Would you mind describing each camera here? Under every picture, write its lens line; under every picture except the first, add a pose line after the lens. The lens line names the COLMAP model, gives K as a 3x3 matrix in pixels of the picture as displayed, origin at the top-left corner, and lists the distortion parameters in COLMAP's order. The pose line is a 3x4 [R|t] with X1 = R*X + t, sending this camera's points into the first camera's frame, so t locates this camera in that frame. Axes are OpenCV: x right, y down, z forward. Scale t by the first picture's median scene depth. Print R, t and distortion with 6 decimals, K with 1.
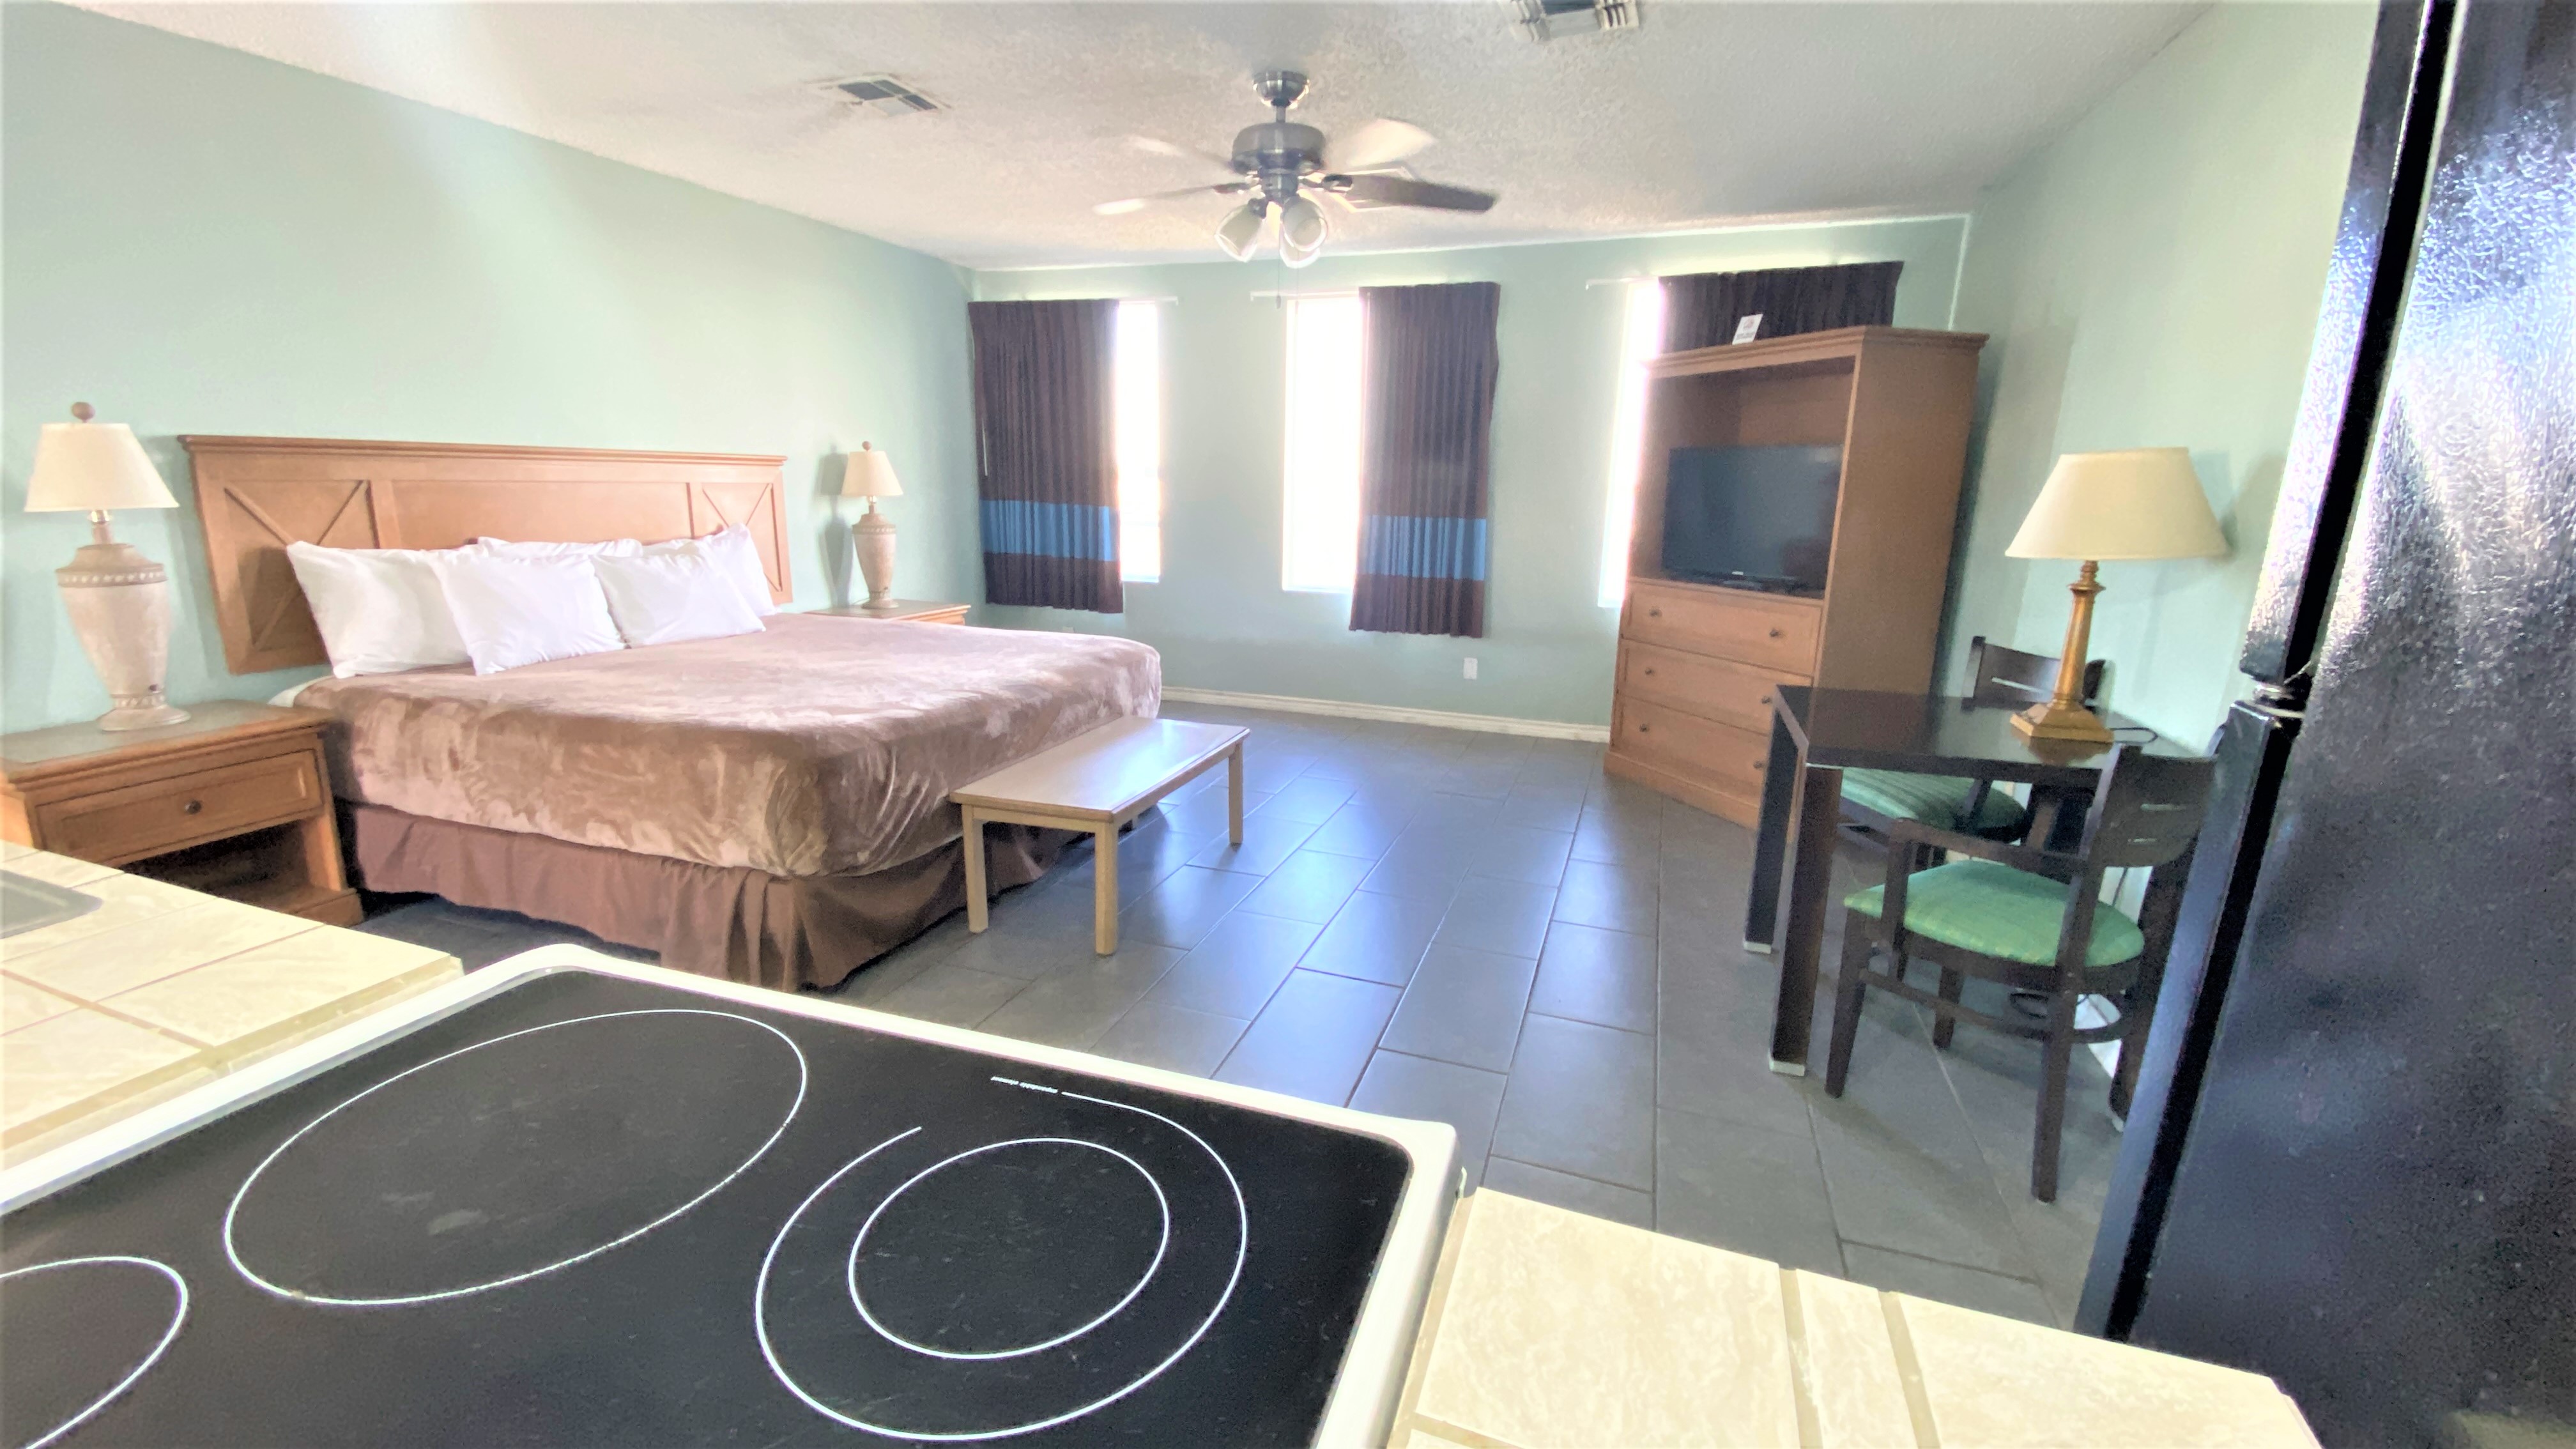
lens RADIAL K [[1035.1, 0, 1291.4], [0, 1035.1, 735.0], [0, 0, 1]] dist [0.044960, -0.026040]
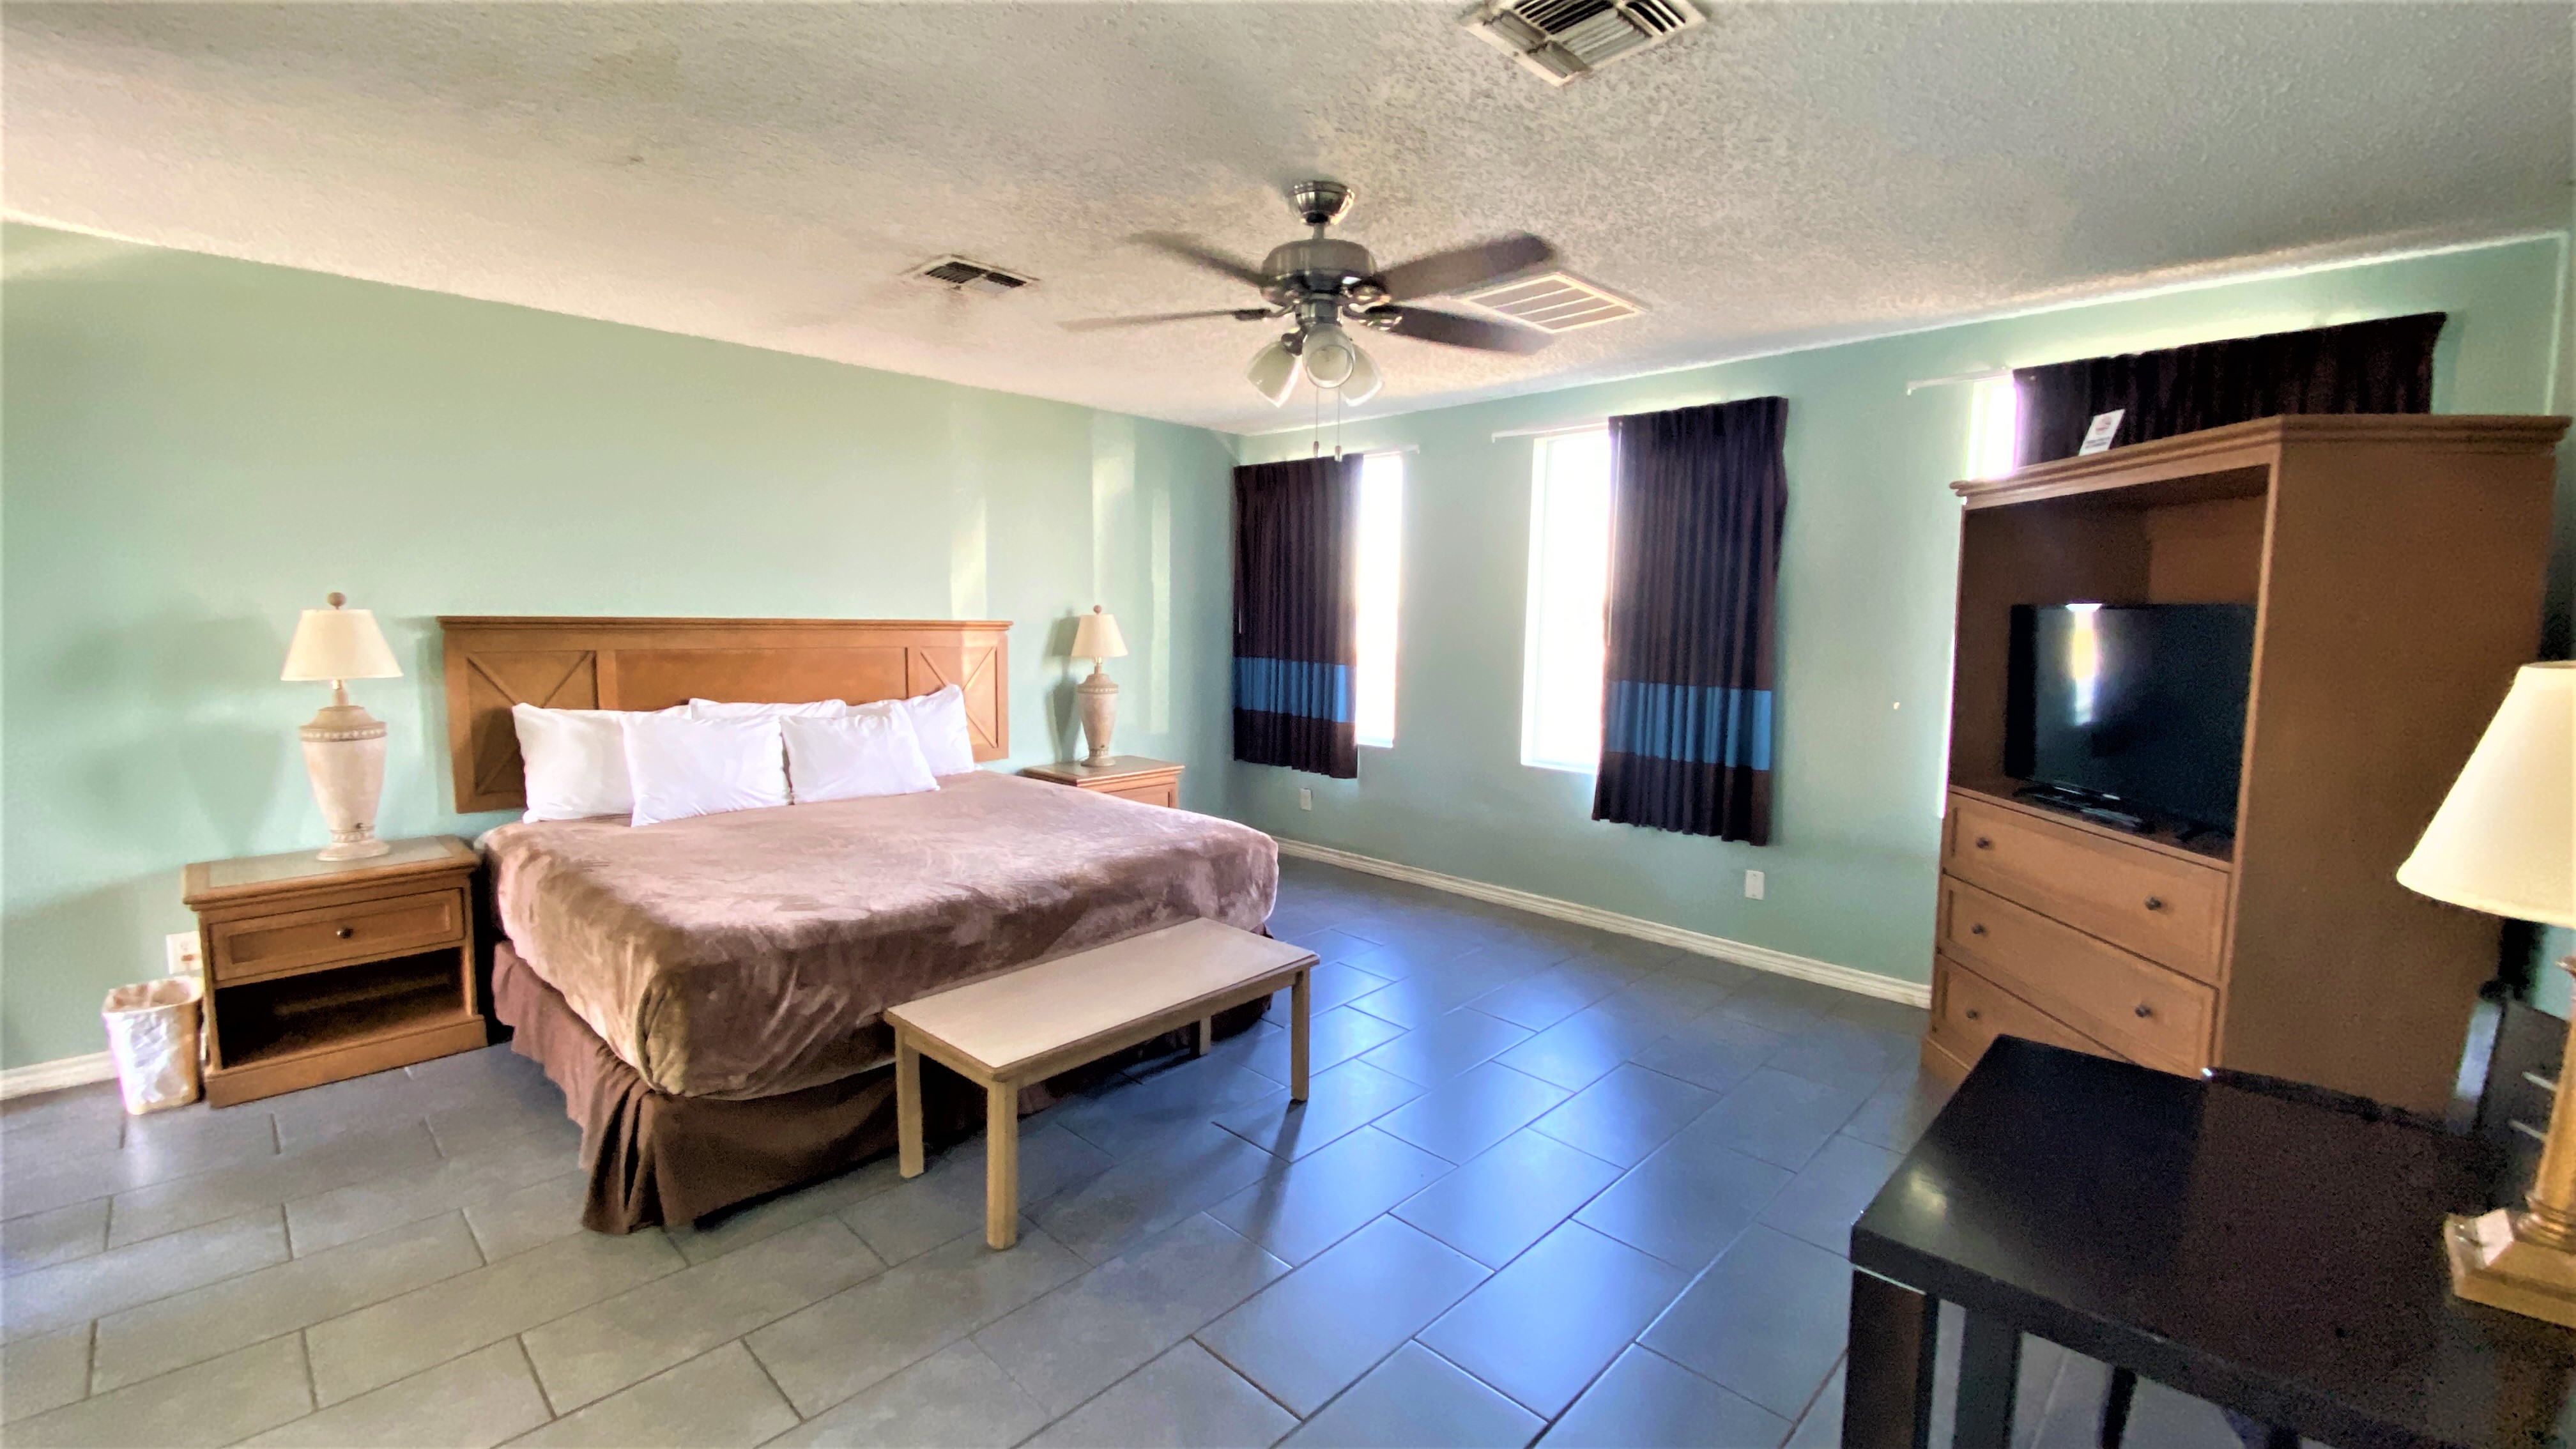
lens RADIAL K [[1035.1, 0, 1291.4], [0, 1035.1, 735.0], [0, 0, 1]] dist [0.044960, -0.026040]
pose [[0.912855, 0.041650, -0.406153, 0.252605], [-0.093878, 0.989541, -0.109521, -0.082564], [0.397344, 0.138105, 0.907218, 0.232645]]
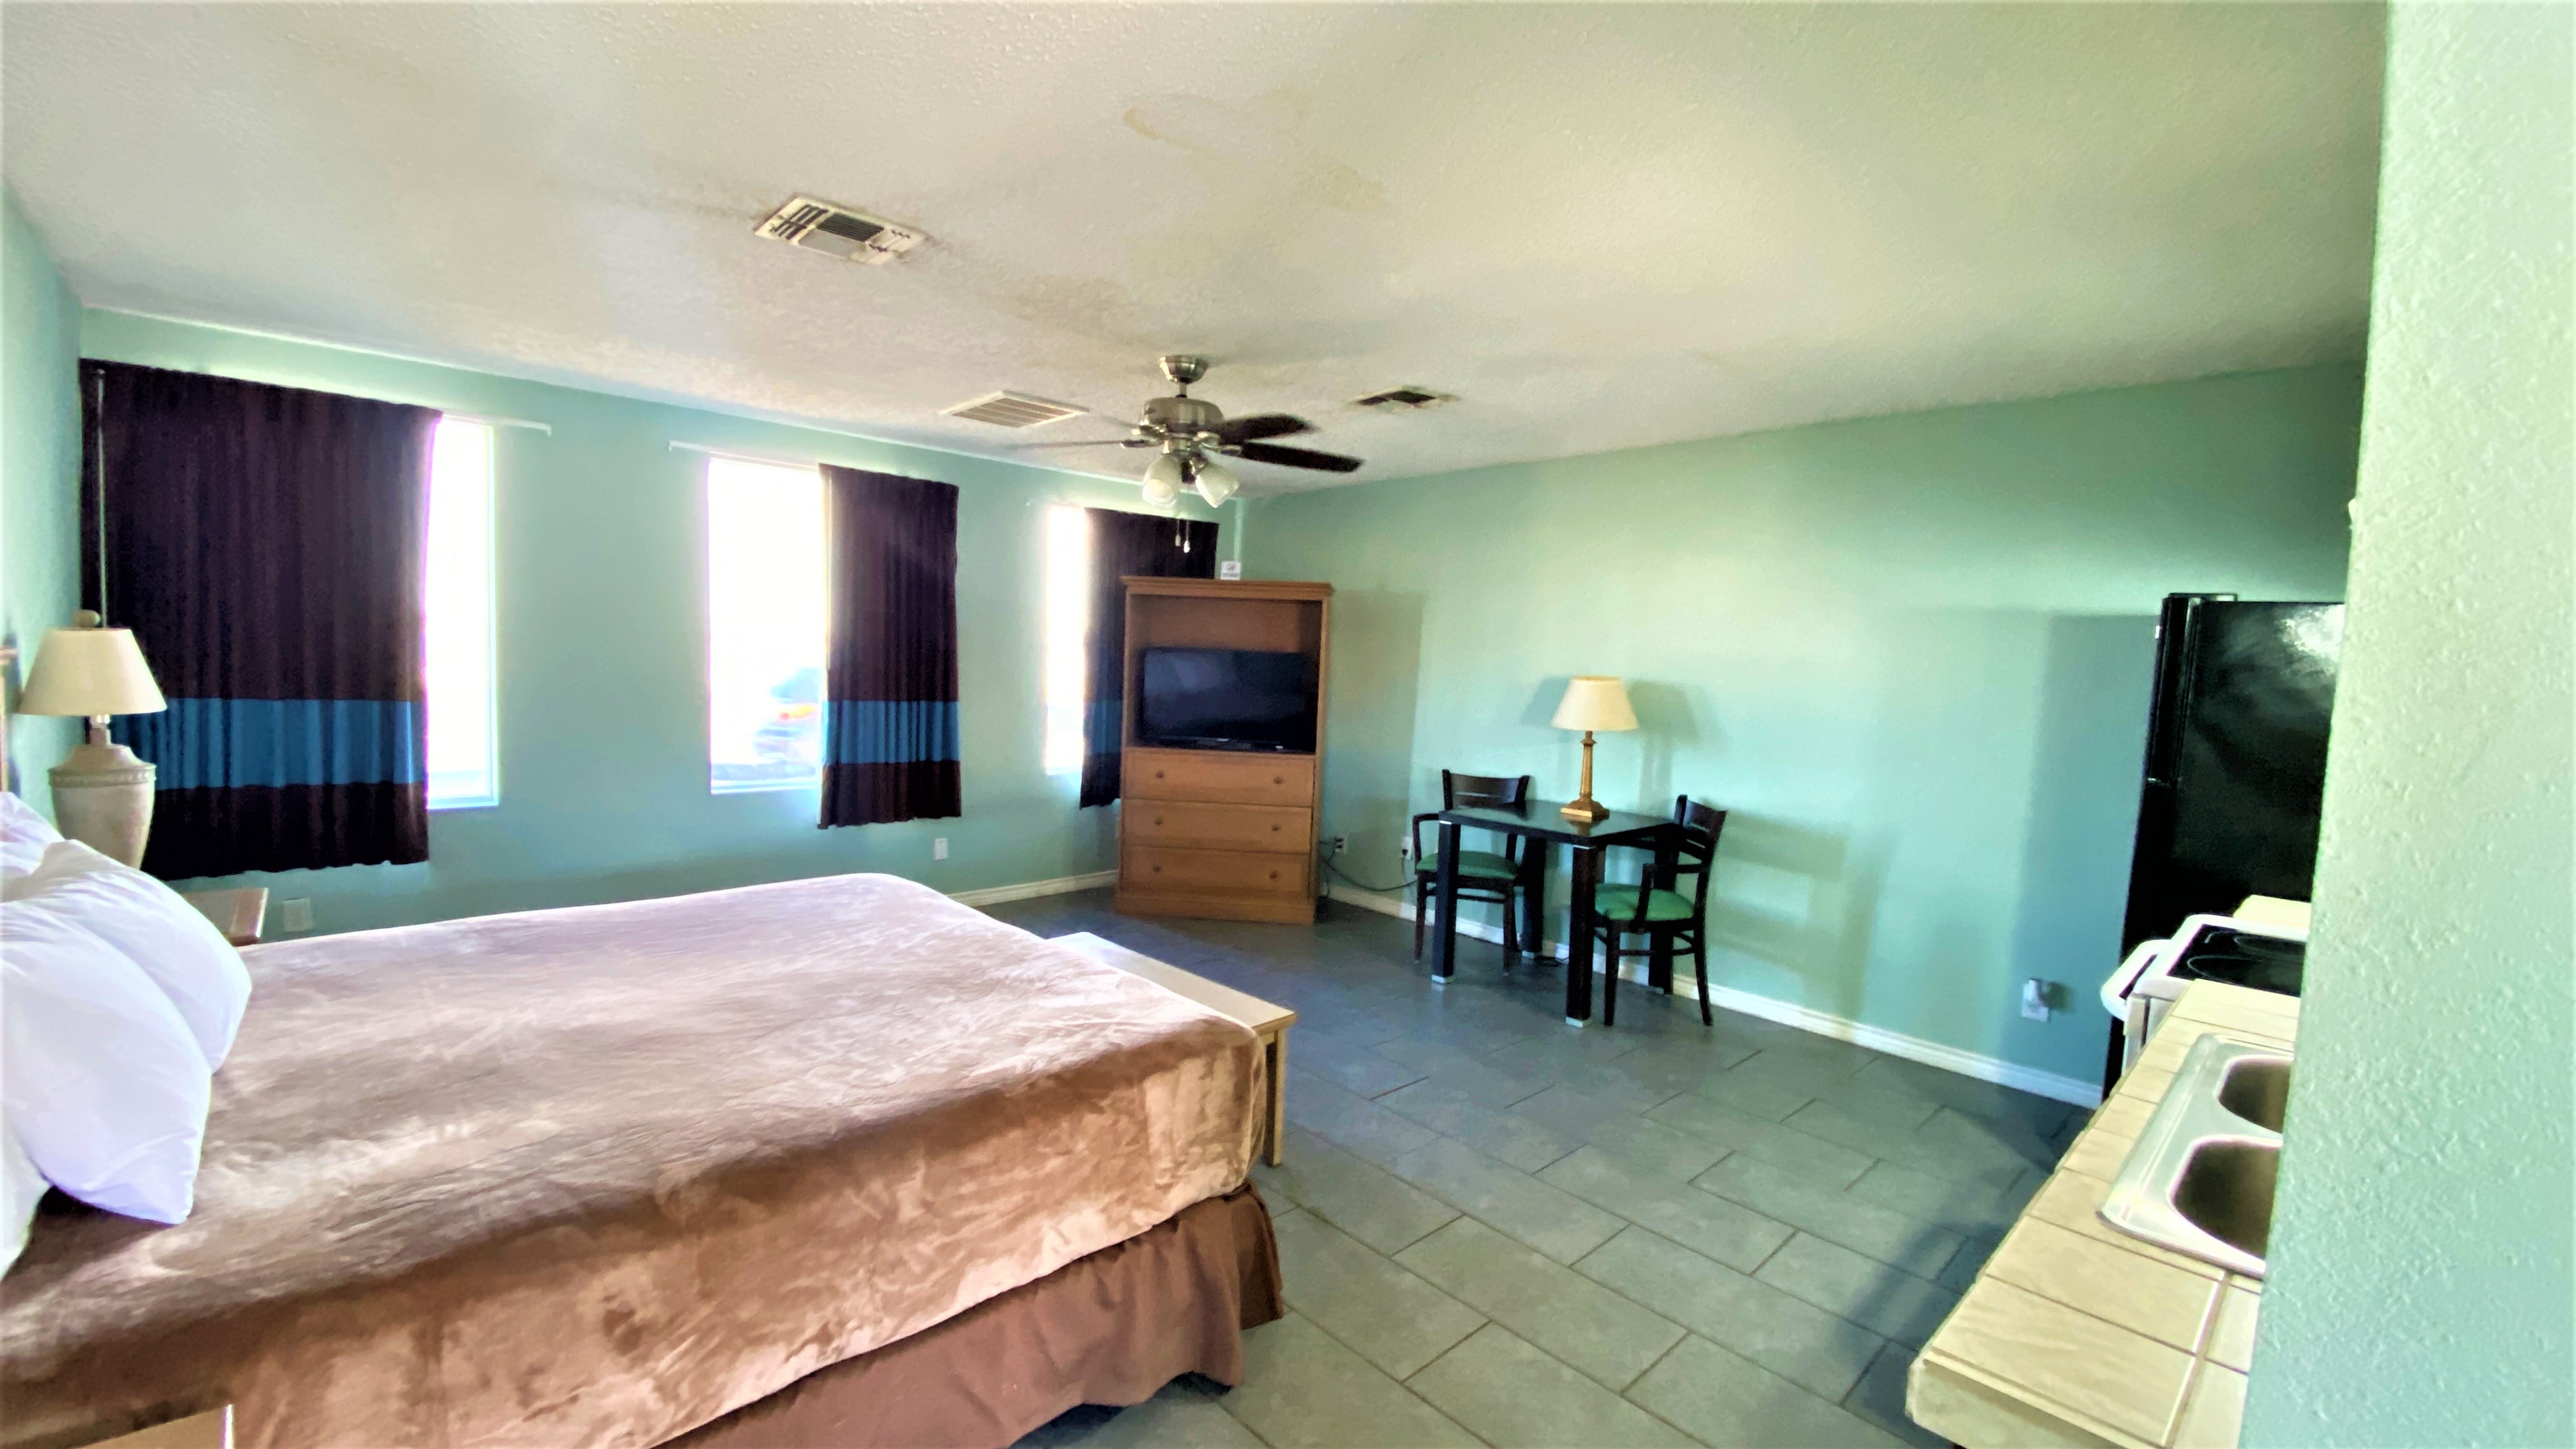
lens RADIAL K [[1035.1, 0, 1291.4], [0, 1035.1, 735.0], [0, 0, 1]] dist [0.044960, -0.026040]
pose [[0.461135, -0.072247, 0.884384, -0.799105], [0.181877, 0.983214, -0.014514, -0.140612], [-0.868490, 0.167542, 0.466534, 0.334568]]
